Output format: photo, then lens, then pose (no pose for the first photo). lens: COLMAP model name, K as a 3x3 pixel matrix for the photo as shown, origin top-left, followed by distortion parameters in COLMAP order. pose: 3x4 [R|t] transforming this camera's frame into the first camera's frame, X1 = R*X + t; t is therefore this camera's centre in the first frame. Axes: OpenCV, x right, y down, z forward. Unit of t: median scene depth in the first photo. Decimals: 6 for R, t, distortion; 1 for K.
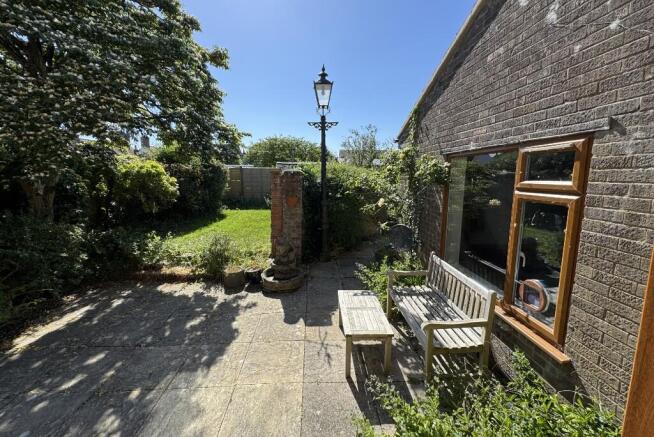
lens RADIAL K [[267.0, 0, 327.0], [0, 267.0, 218.5], [0, 0, 1]] dist [0.016083, -0.000018]
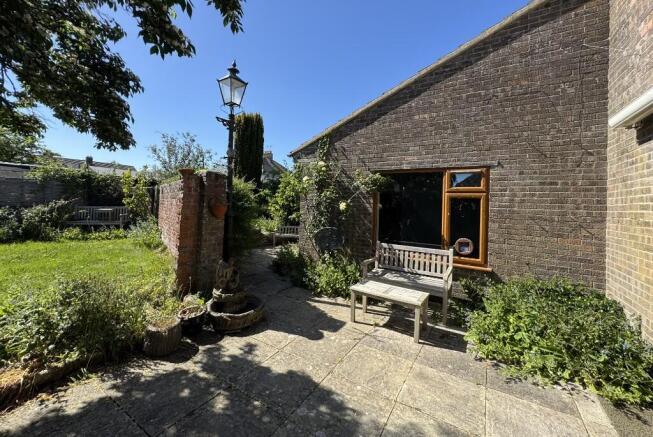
lens RADIAL K [[277.0, 0, 326.0], [0, 277.0, 210.3], [0, 0, 1]] dist [0.019713, 0.000056]
pose [[0.565558, -0.012844, 0.824608, -0.887619], [0.111828, 0.991838, -0.061249, 0.026306], [-0.817091, 0.126854, 0.562379, 0.412591]]
